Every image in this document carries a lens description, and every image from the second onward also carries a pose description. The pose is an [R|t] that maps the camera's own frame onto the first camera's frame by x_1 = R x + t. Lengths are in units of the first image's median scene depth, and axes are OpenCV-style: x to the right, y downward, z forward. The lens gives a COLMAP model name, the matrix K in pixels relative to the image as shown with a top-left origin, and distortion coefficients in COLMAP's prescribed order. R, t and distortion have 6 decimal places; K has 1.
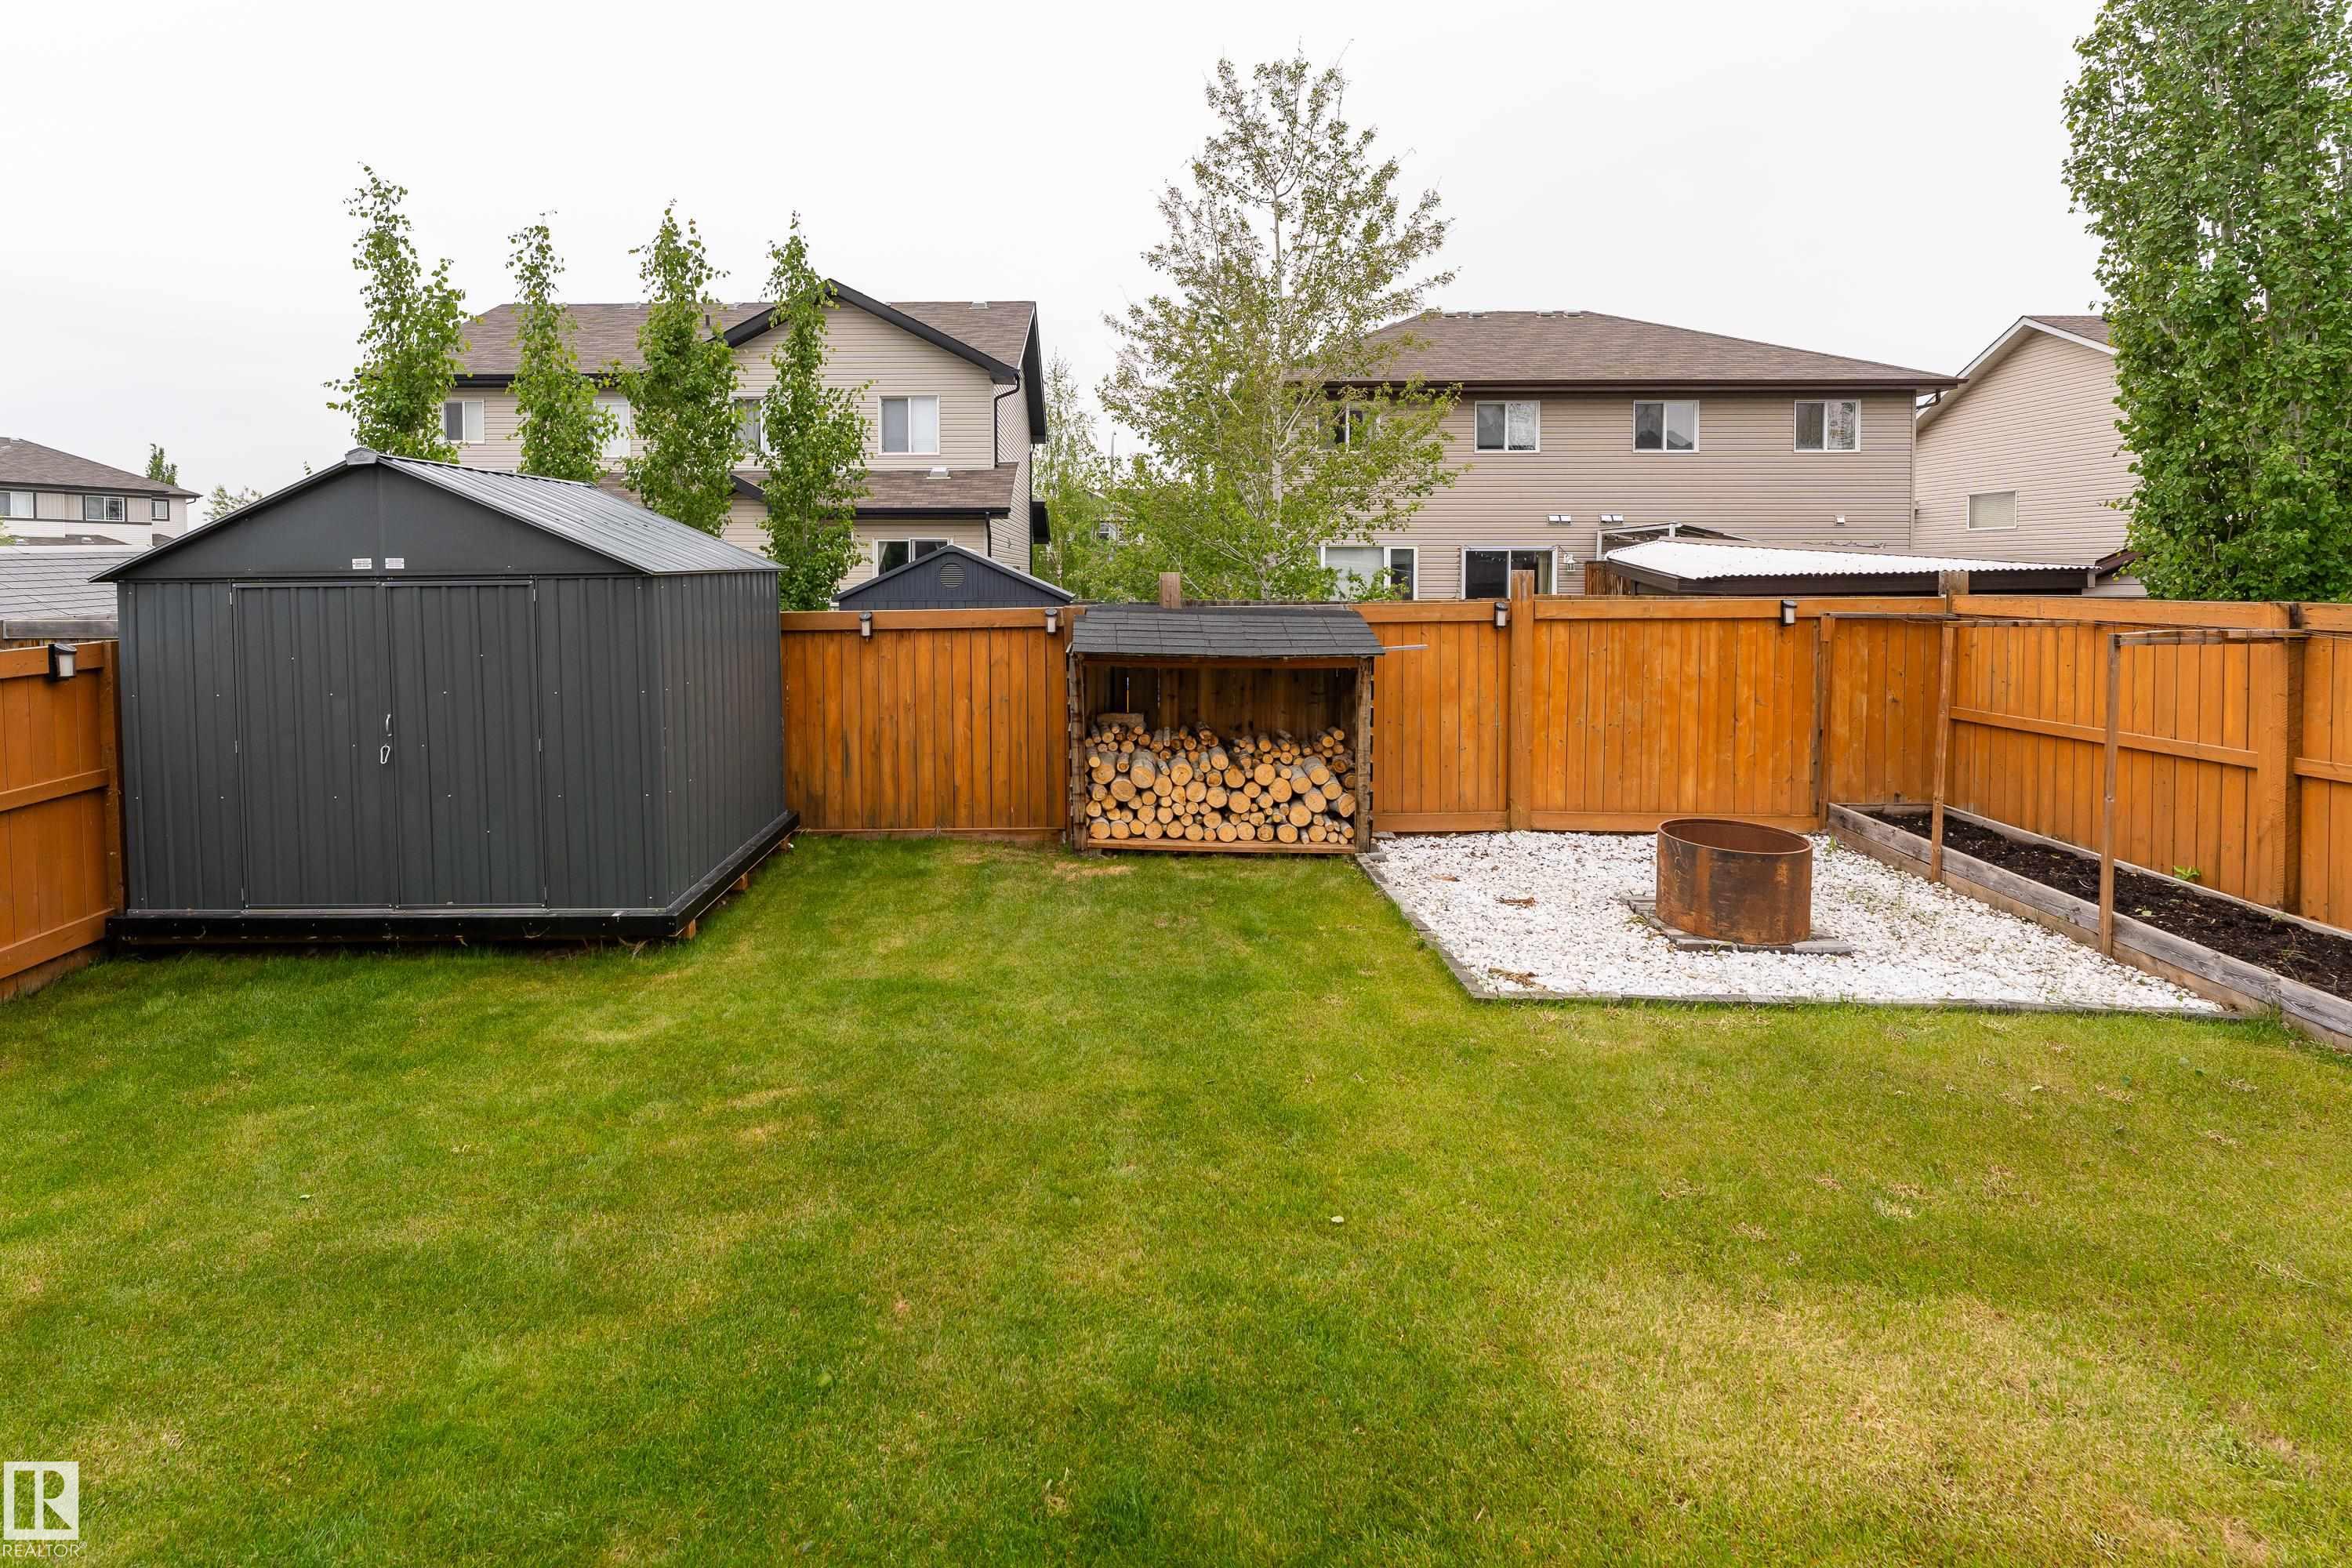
lens RADIAL K [[1112.1, 0, 1110.6], [0, 1112.1, 592.3], [0, 0, 1]] dist [-0.007010, 0.000065]
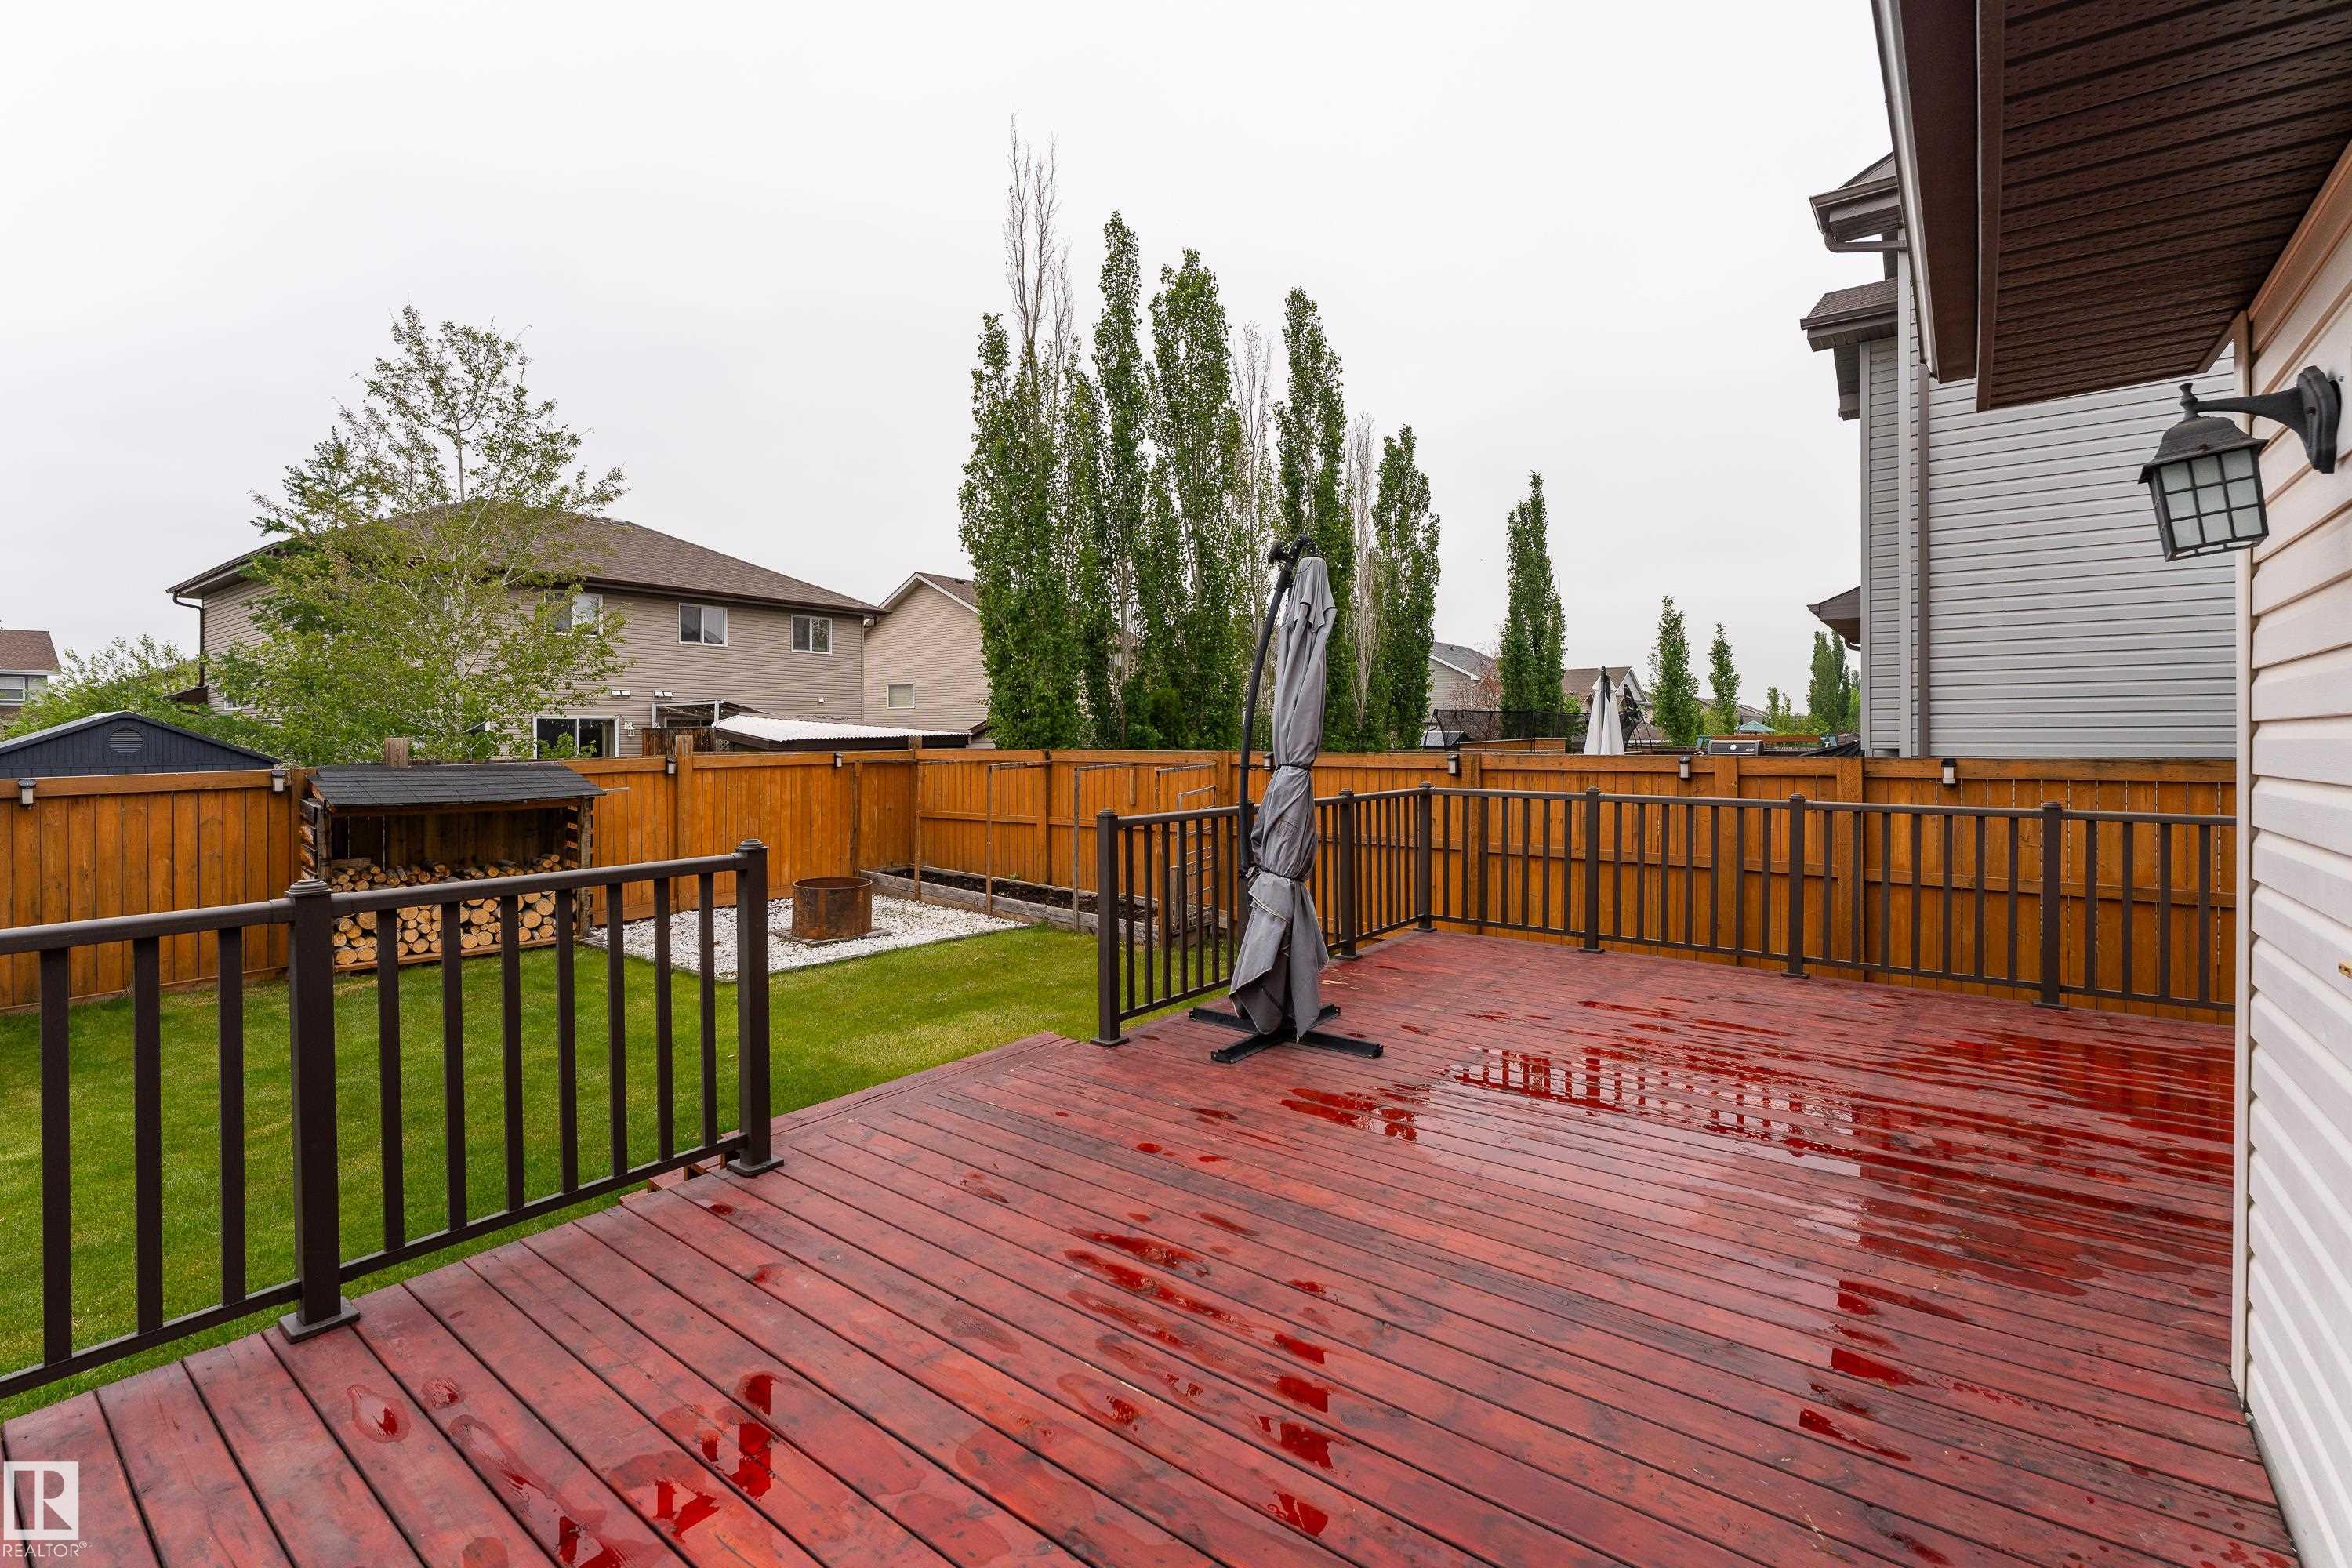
lens RADIAL K [[1002.2, 0, 1247.7], [0, 1002.2, 757.8], [0, 0, 1]] dist [0.000765, 0.000498]
pose [[0.517098, -0.019433, 0.855706, -0.394739], [0.016664, 0.999781, 0.012636, 0.005219], [-0.855764, 0.007726, 0.517309, -0.347066]]
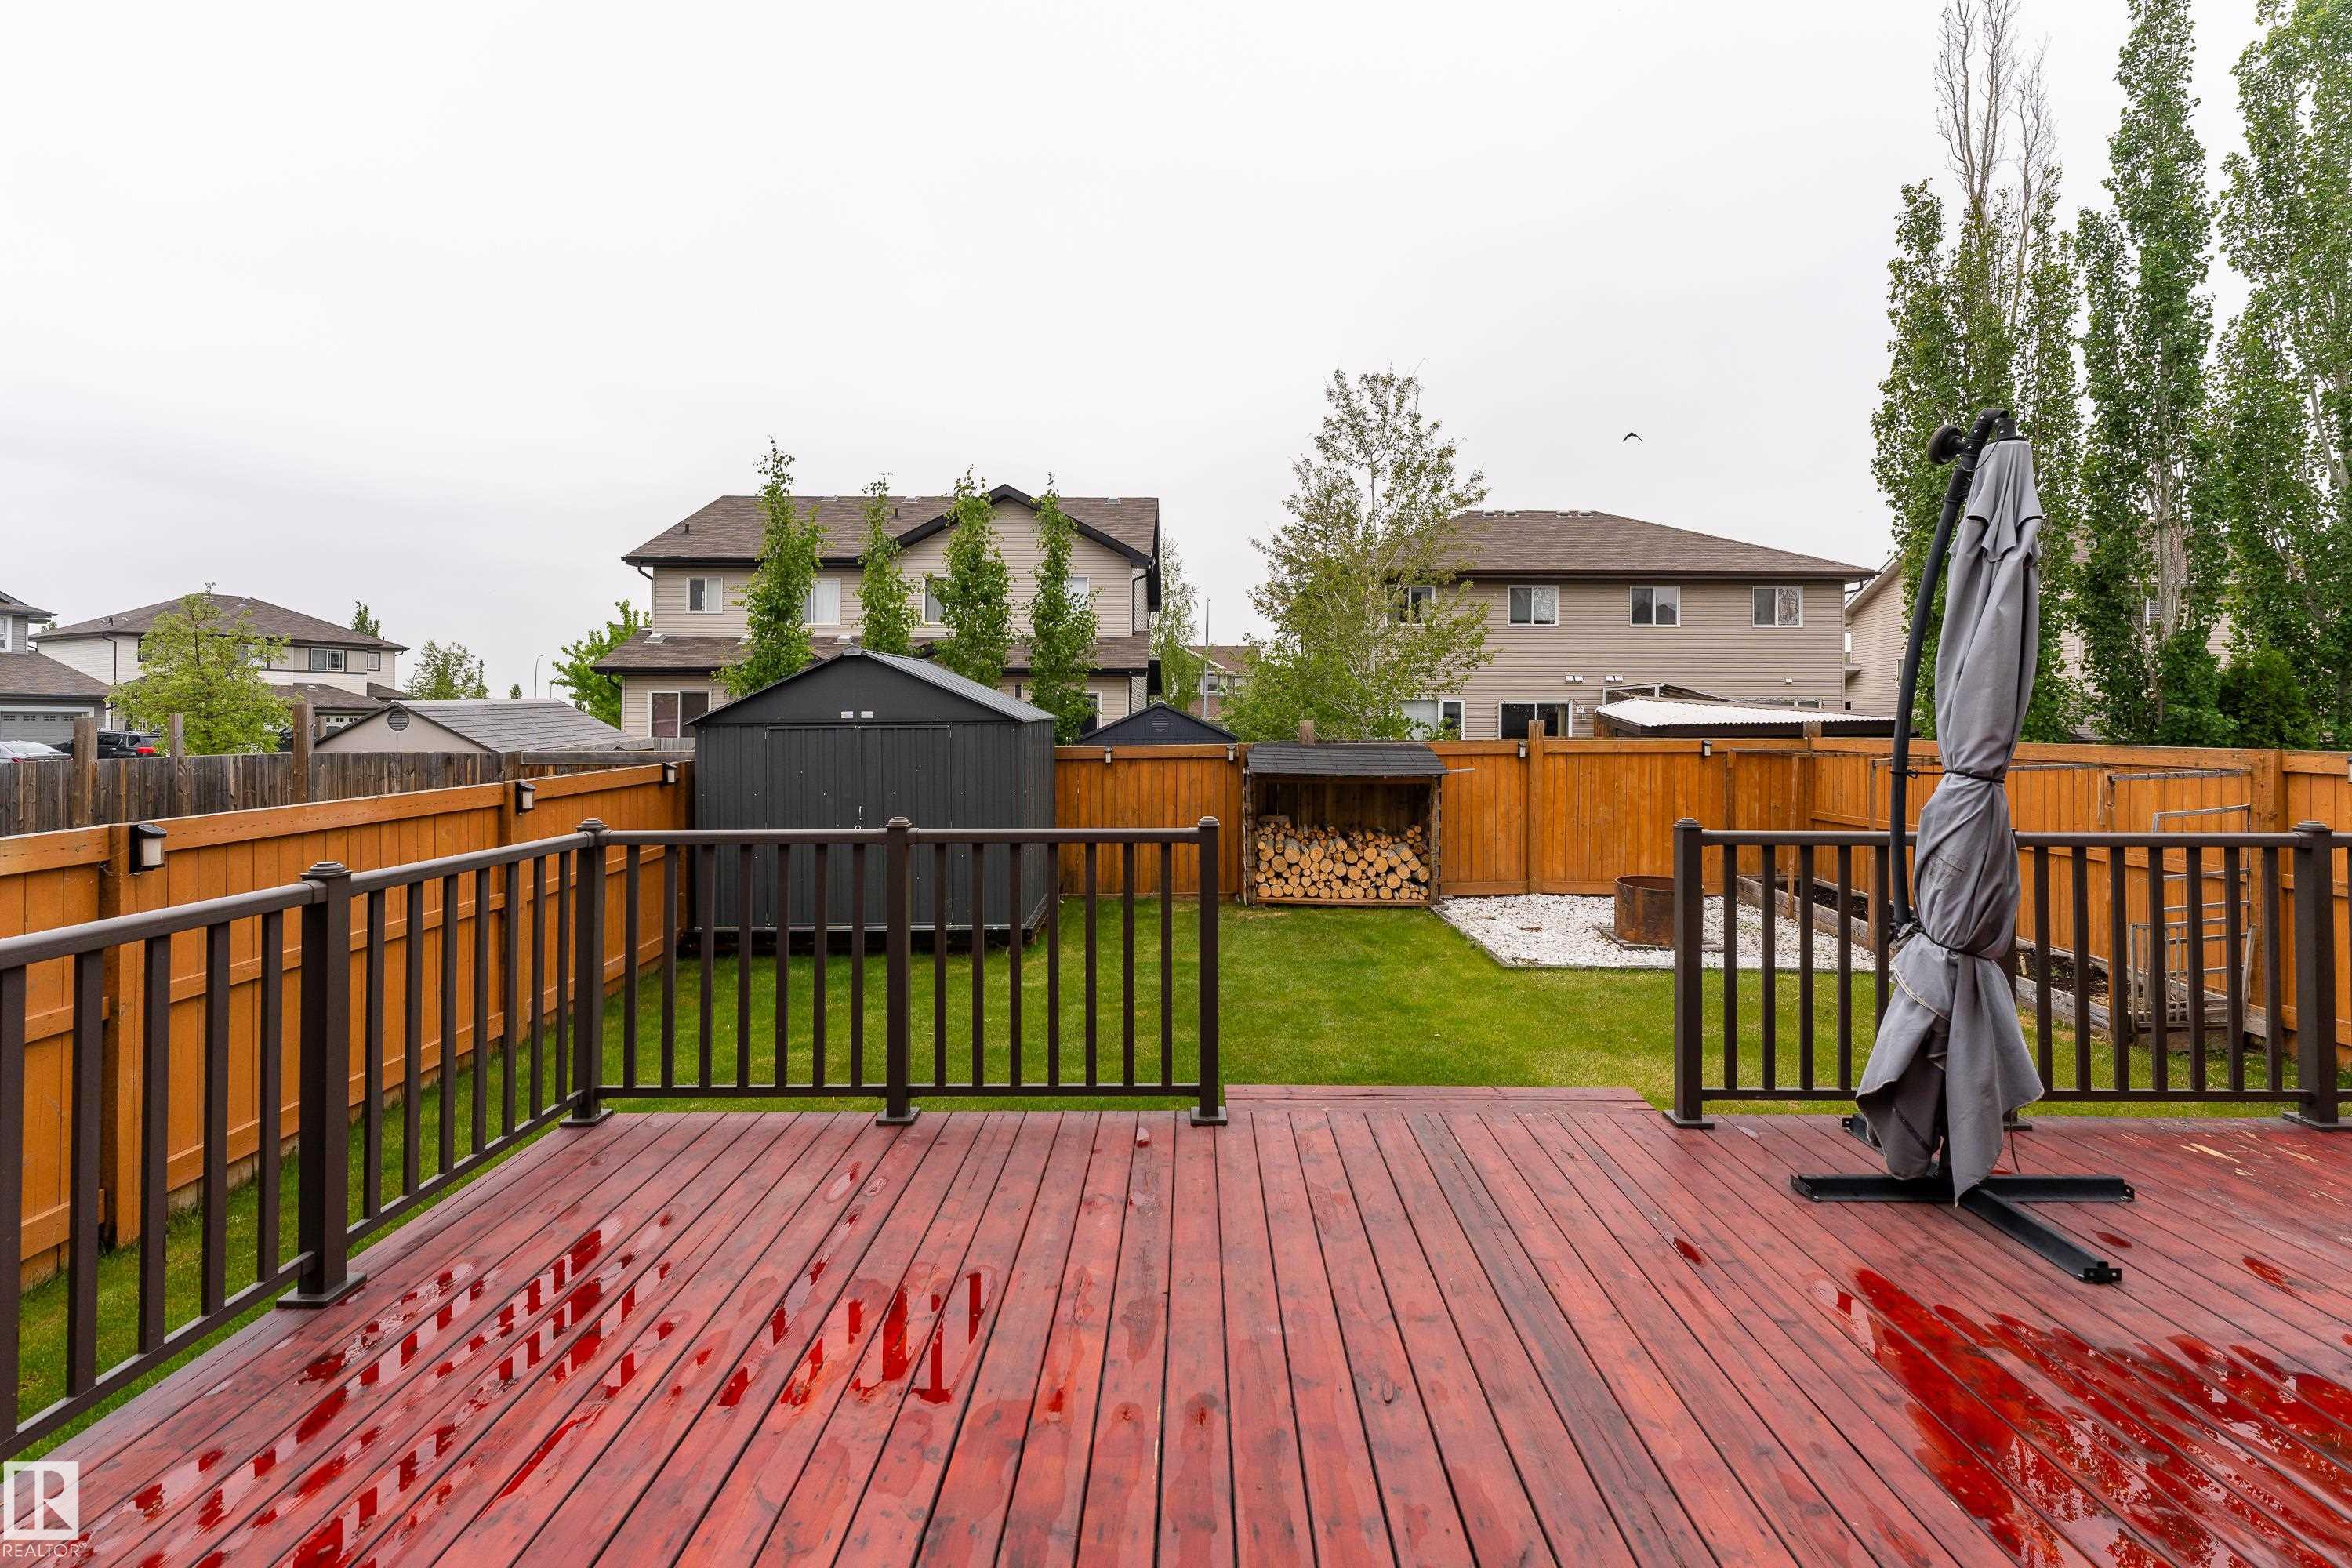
lens RADIAL K [[1105.0, 0, 1261.4], [0, 1105.0, 723.2], [0, 0, 1]] dist [-0.009493, 0.003403]
pose [[0.995673, 0.003176, 0.092877, -0.143562], [-0.001956, 0.999911, -0.013225, 0.004805], [-0.092910, 0.012986, 0.995590, -0.468370]]
